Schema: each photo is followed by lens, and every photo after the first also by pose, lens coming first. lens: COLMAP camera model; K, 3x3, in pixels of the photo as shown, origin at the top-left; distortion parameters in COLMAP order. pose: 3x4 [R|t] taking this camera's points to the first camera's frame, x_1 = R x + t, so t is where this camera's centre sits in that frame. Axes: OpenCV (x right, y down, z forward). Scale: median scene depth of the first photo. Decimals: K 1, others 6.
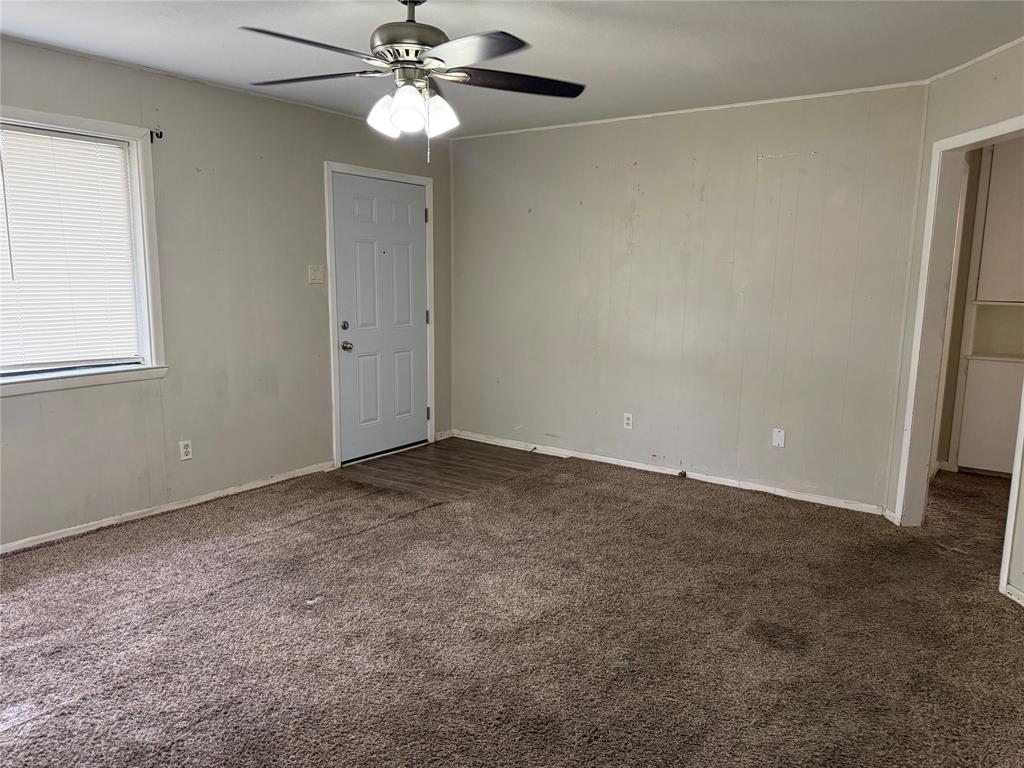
lens RADIAL K [[734.1, 0, 515.5], [0, 734.1, 385.4], [0, 0, 1]] dist [0.057844, -0.074515]
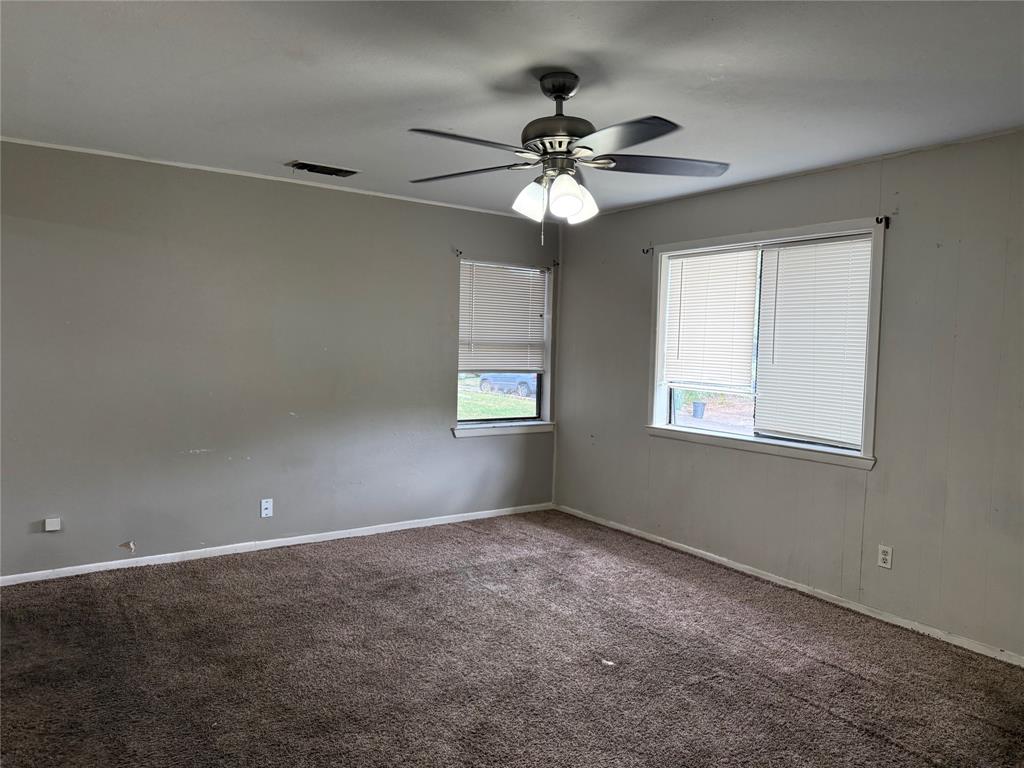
lens RADIAL K [[734.1, 0, 513.8], [0, 734.1, 379.2], [0, 0, 1]] dist [0.057844, -0.074515]
pose [[-0.362793, 0.026587, -0.931490, 0.582402], [-0.168603, 0.981223, 0.093673, -0.139815], [0.916490, 0.191036, -0.351498, 0.918169]]
